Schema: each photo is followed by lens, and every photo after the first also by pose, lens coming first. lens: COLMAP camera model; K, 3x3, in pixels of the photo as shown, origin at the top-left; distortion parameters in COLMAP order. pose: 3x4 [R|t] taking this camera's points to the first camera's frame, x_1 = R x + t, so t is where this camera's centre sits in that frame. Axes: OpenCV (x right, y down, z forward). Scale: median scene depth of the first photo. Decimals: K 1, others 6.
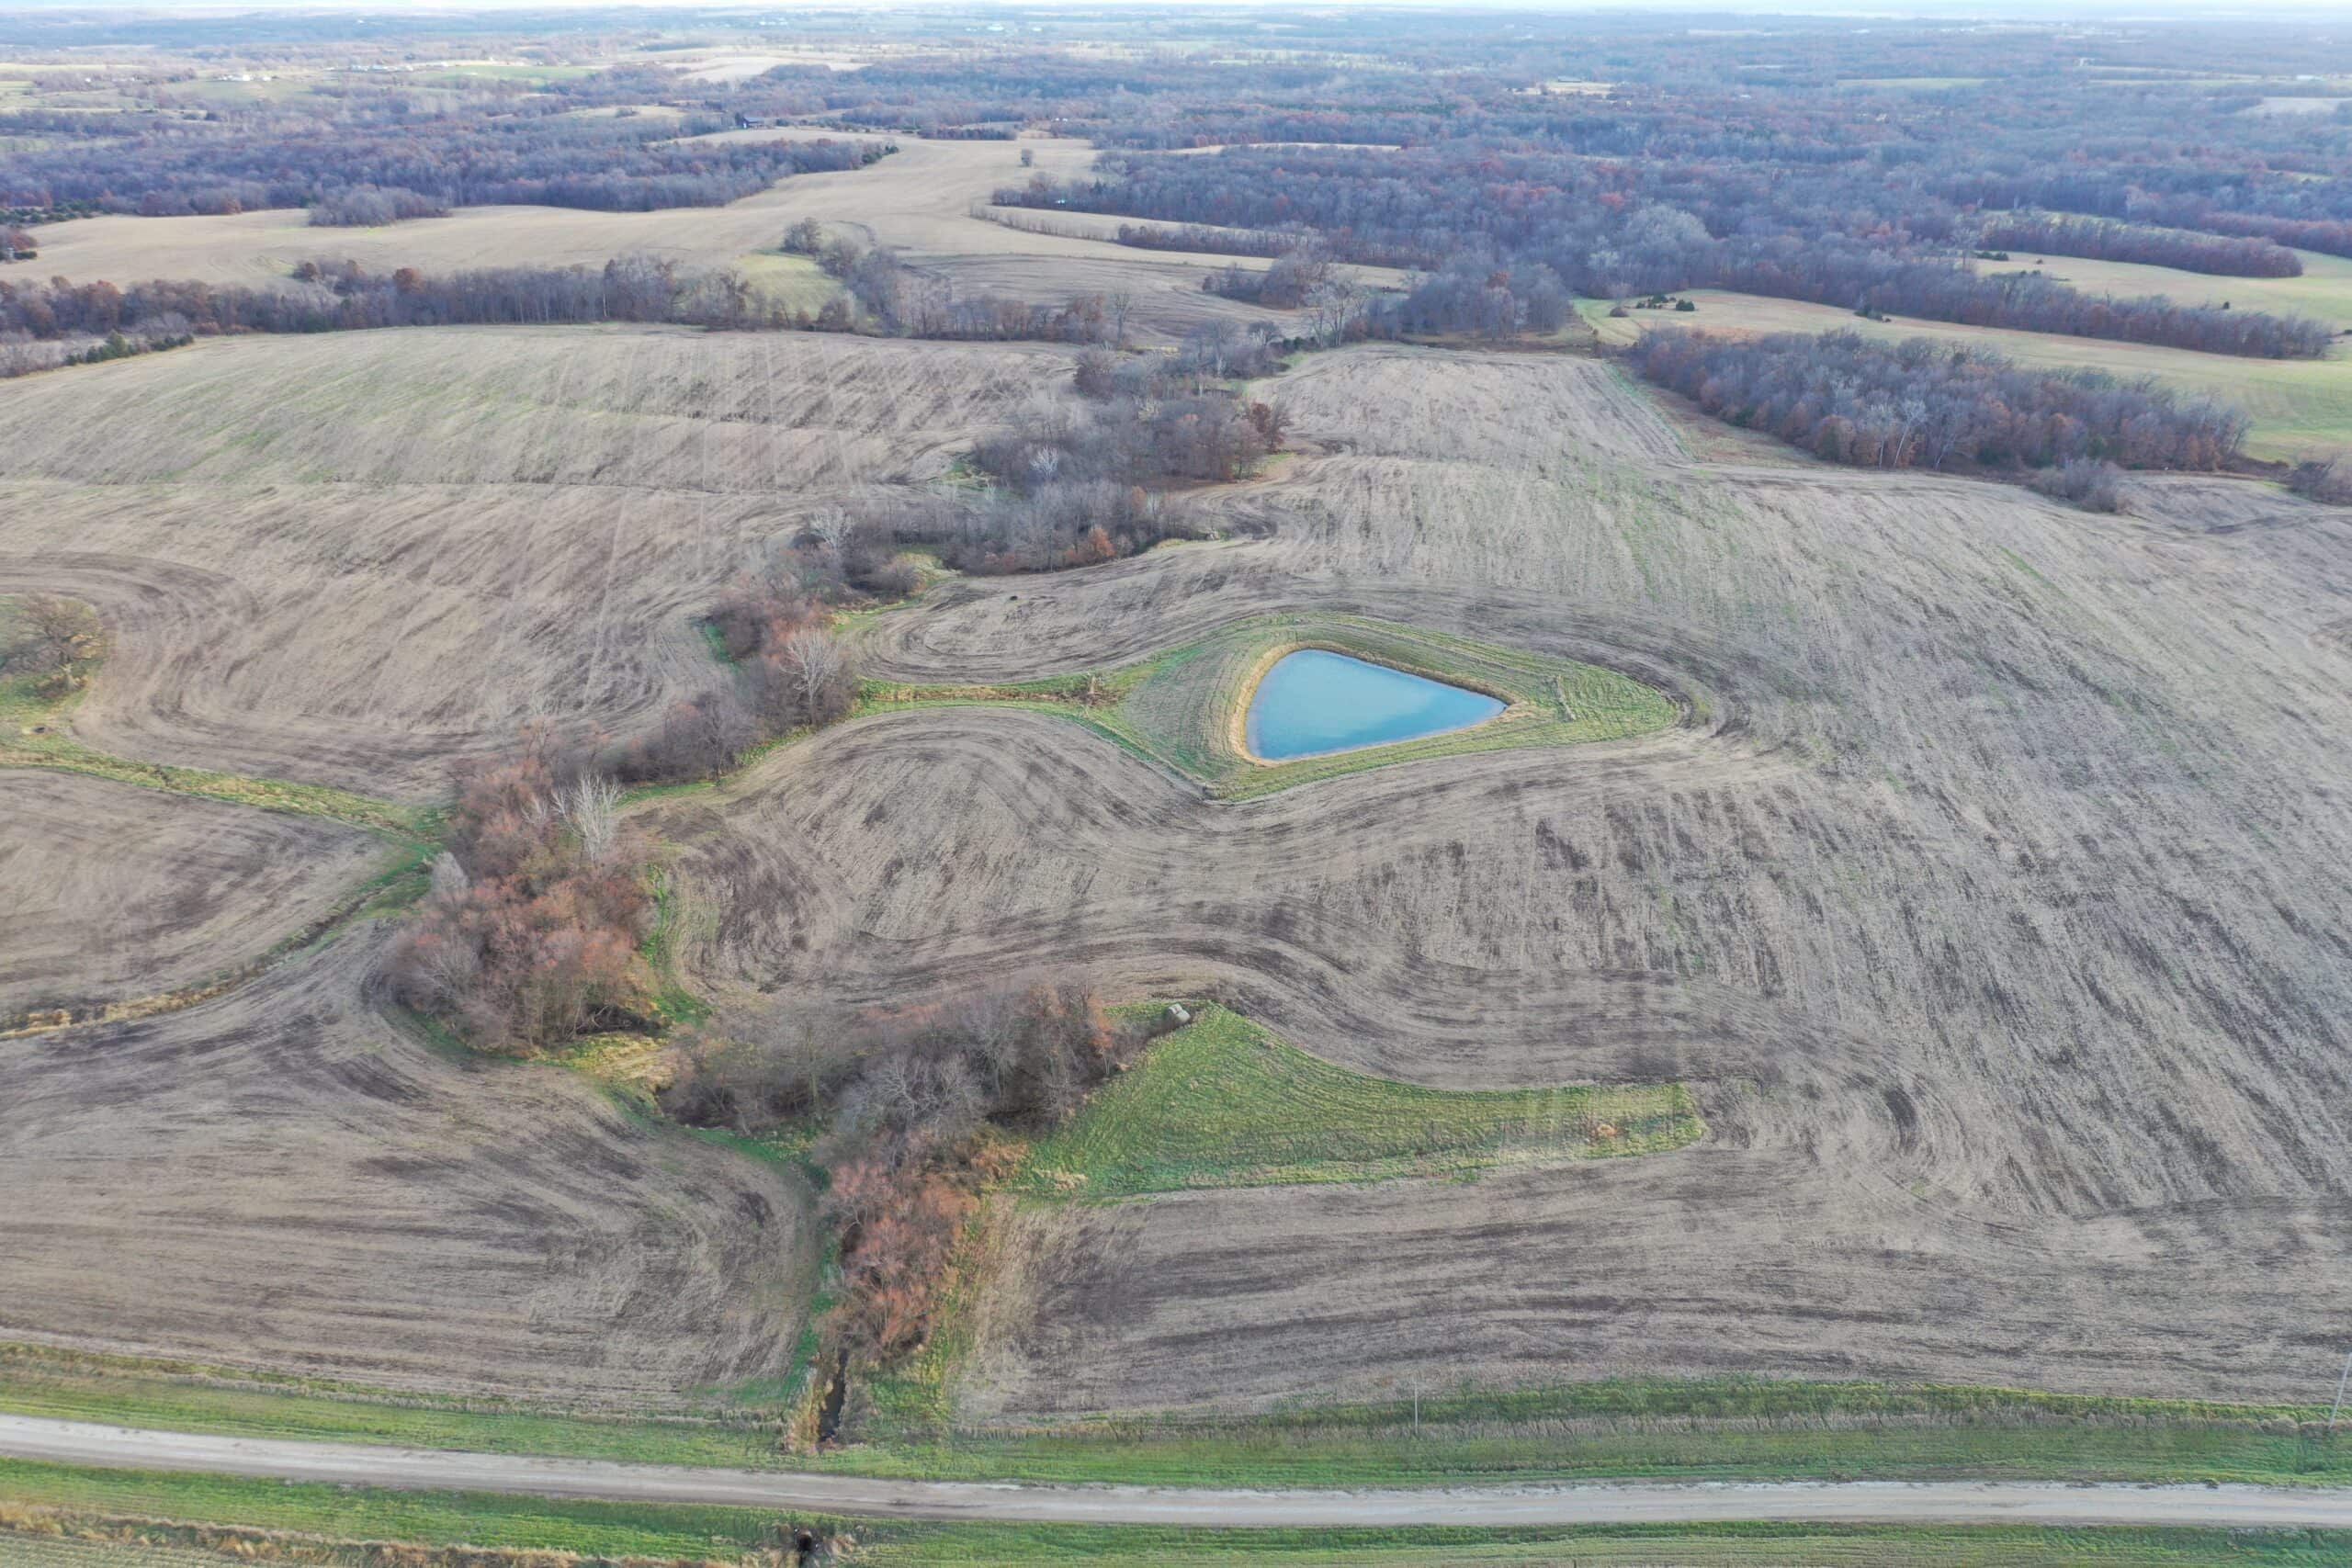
lens RADIAL K [[1864.3, 0, 1178.1], [0, 1864.3, 771.0], [0, 0, 1]] dist [-0.002516, -0.003416]
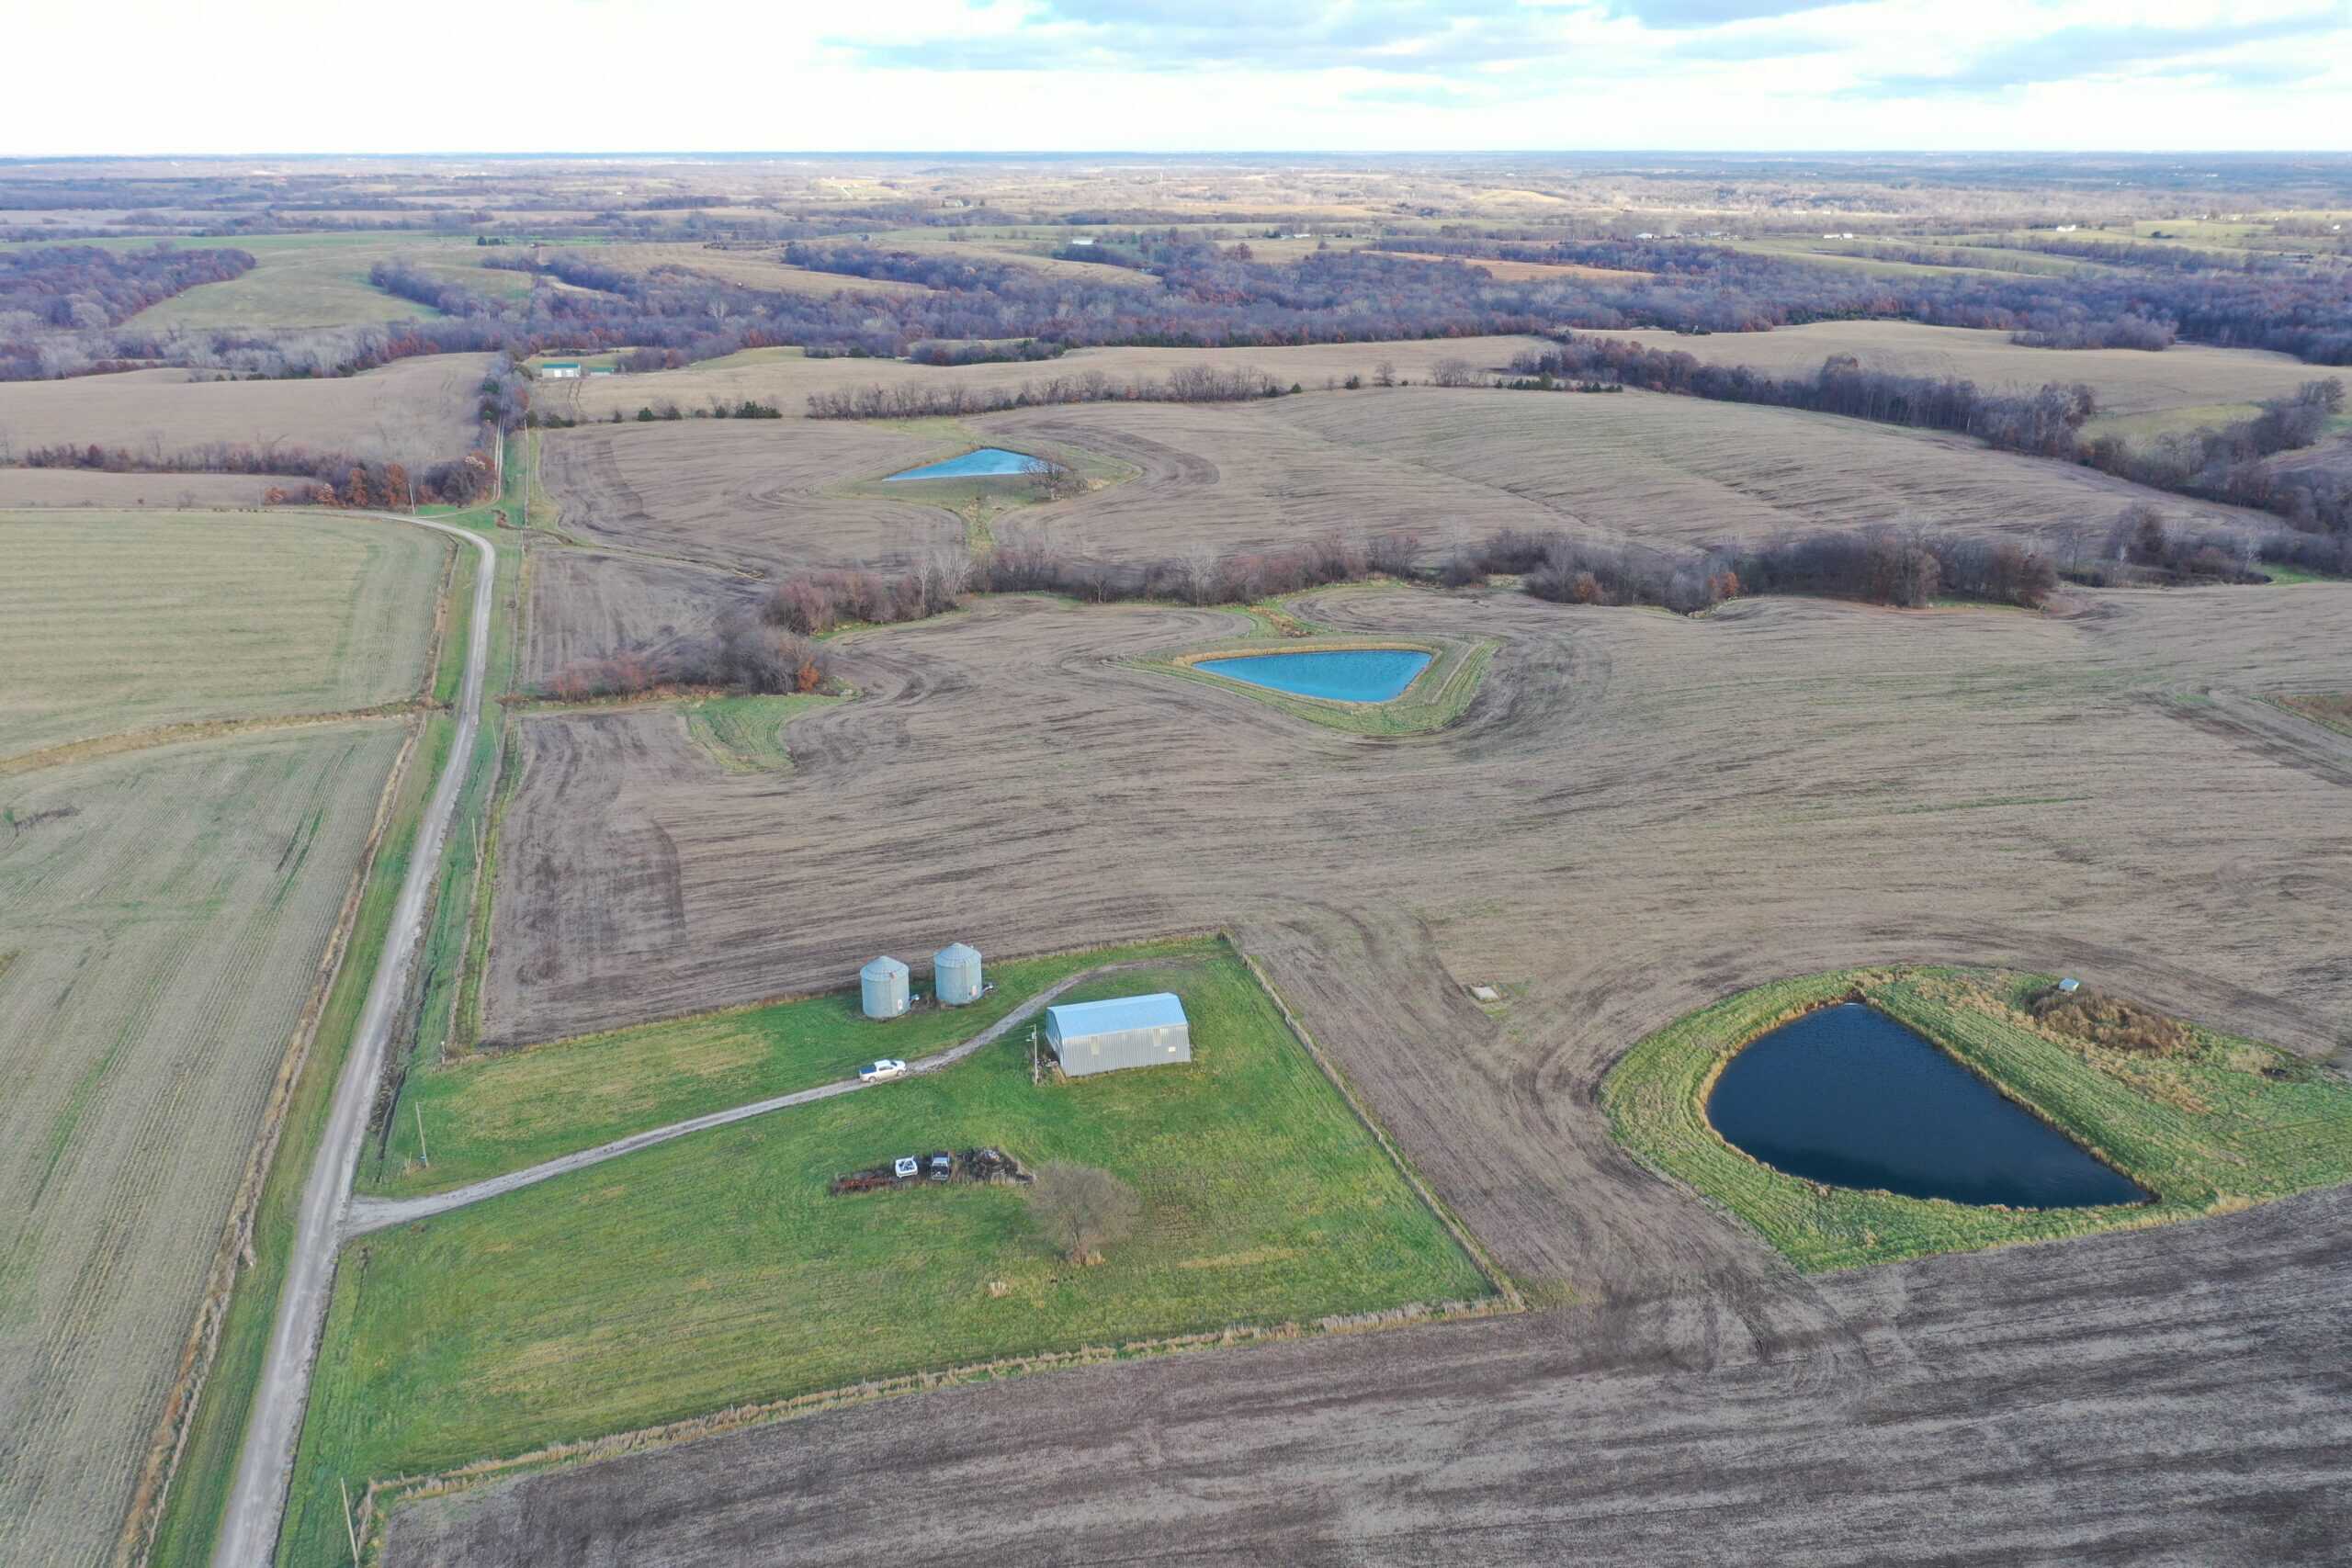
lens RADIAL K [[1864.3, 0, 1164.8], [0, 1864.3, 773.9], [0, 0, 1]] dist [-0.002516, -0.003416]
pose [[0.362783, 0.296622, -0.883405, 0.770331], [-0.359536, 0.919142, 0.160973, -0.088412], [0.859722, 0.259217, 0.440095, 0.226254]]
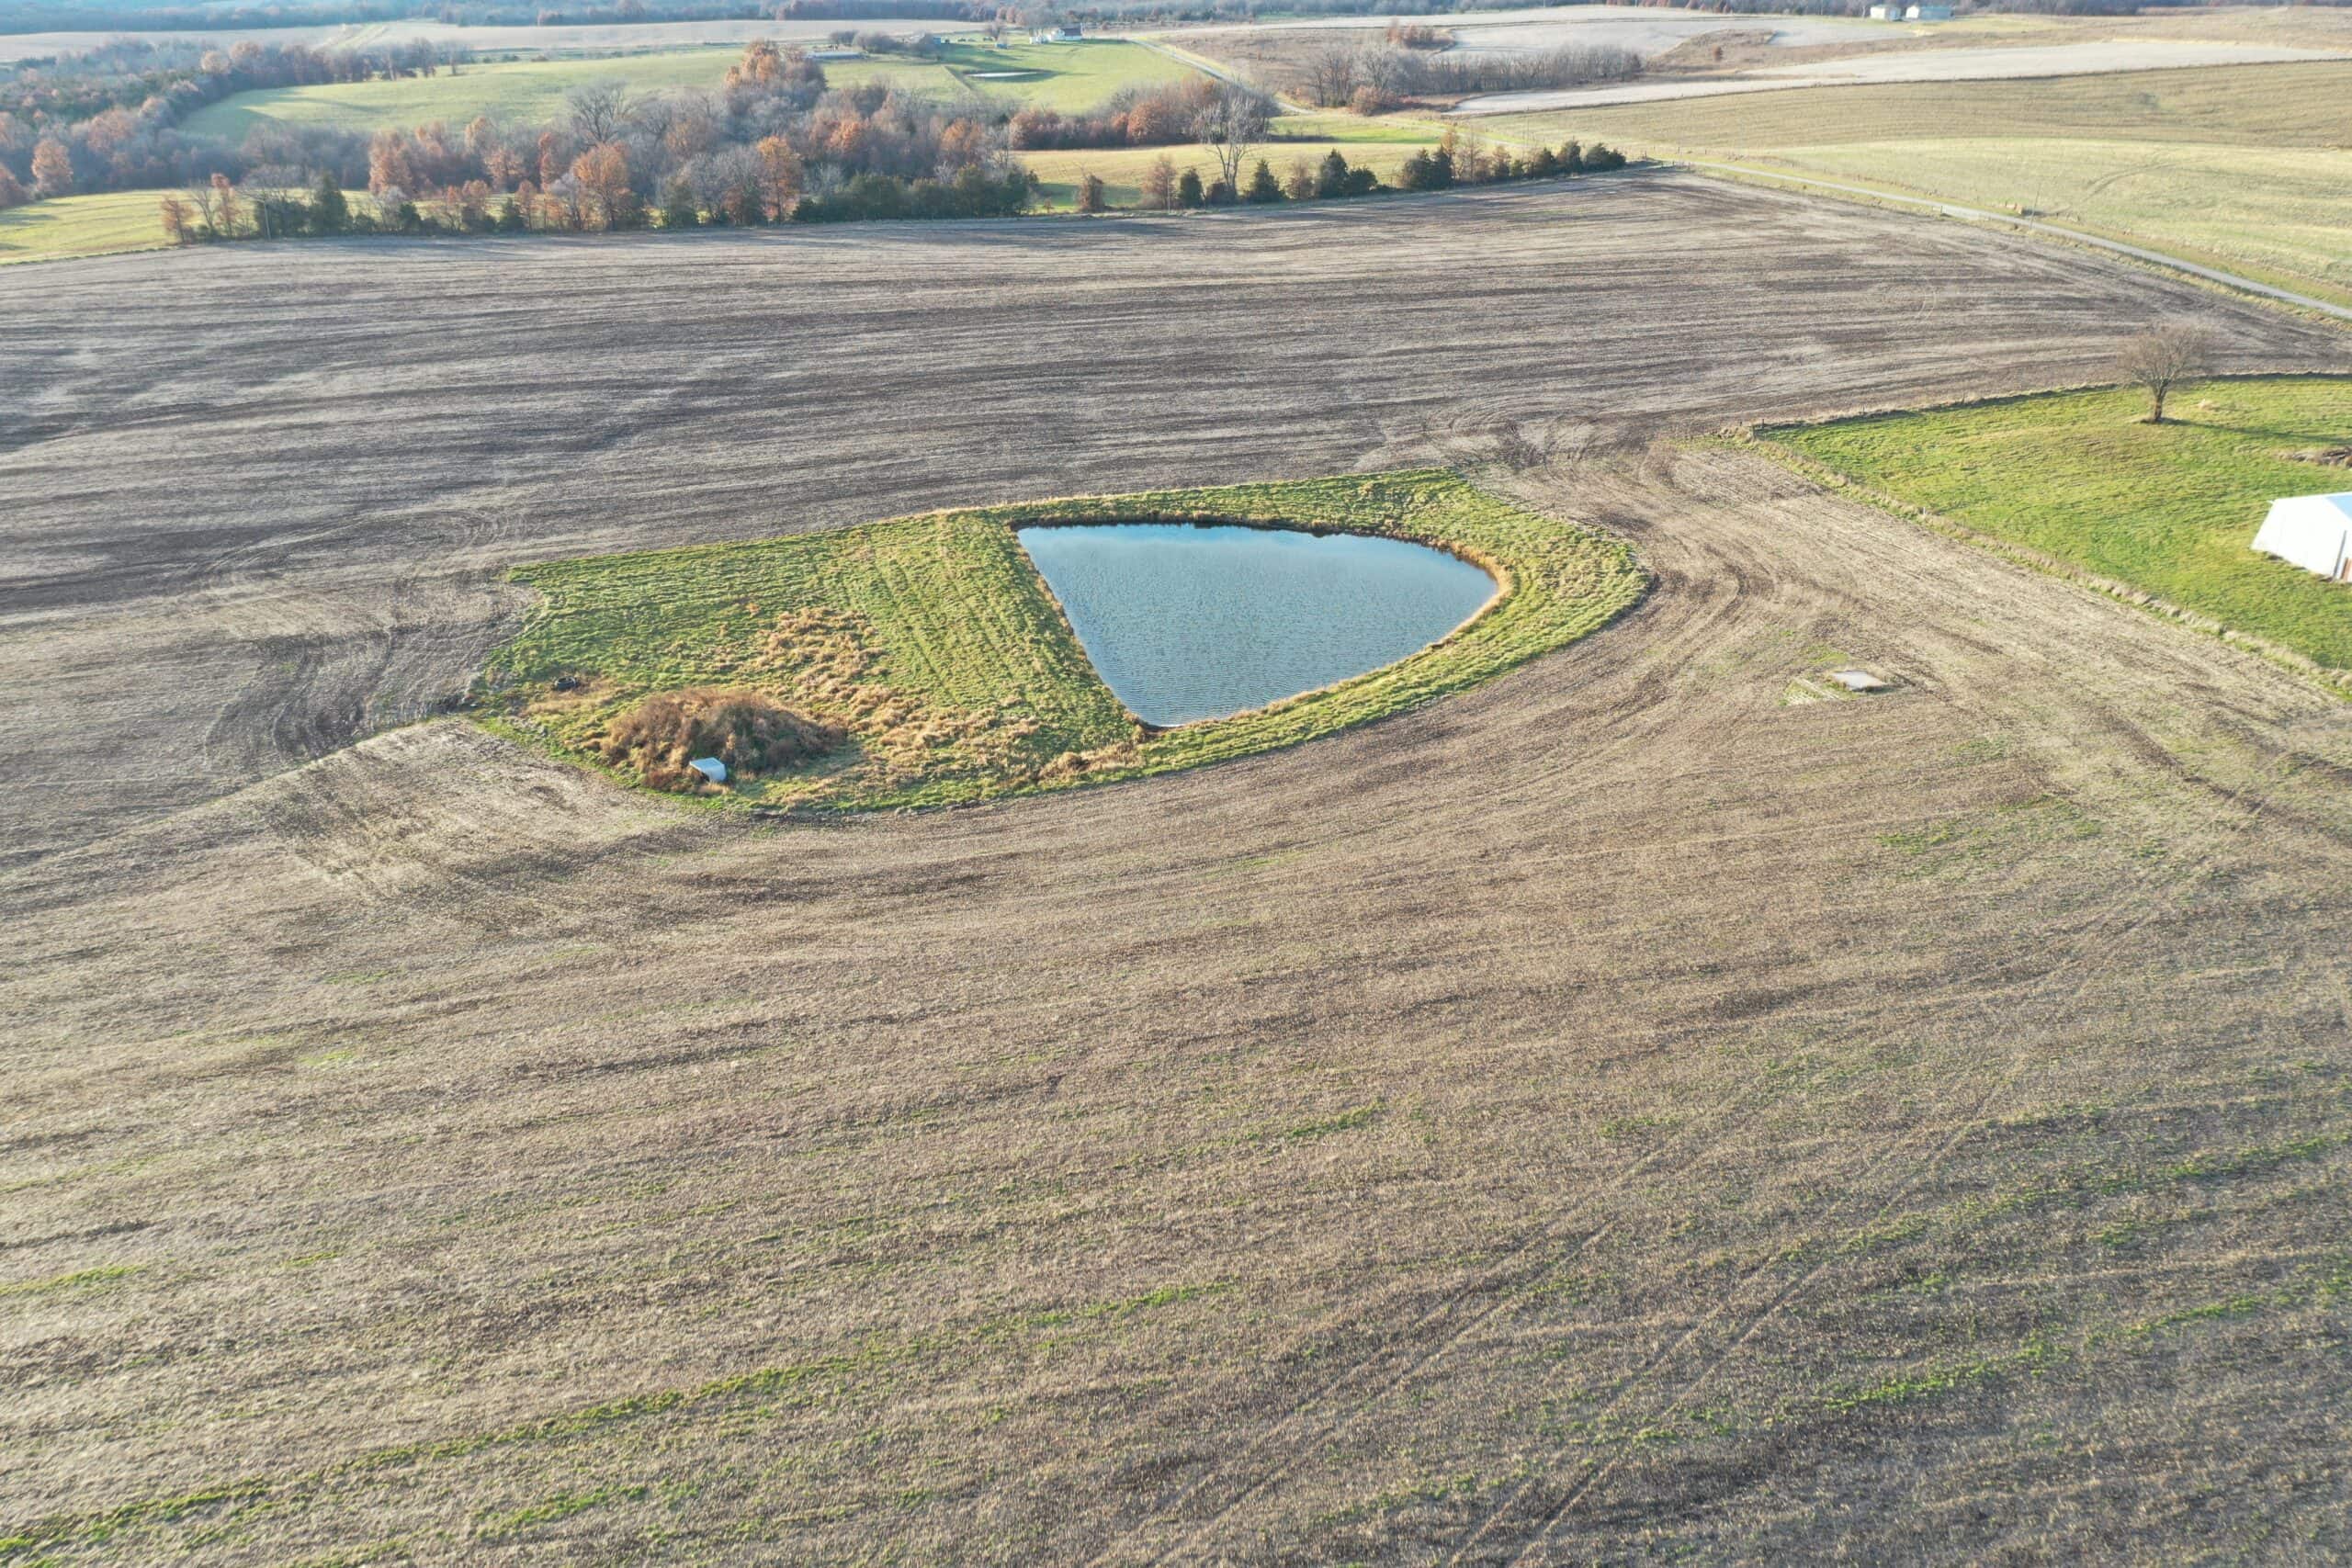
lens RADIAL K [[1864.3, 0, 1163.6], [0, 1864.3, 781.0], [0, 0, 1]] dist [-0.002516, -0.003416]
pose [[-0.342751, -0.386587, 0.856197, 0.217678], [0.378002, 0.777613, 0.502426, -0.143519], [-0.860021, 0.495851, -0.120397, 0.630292]]
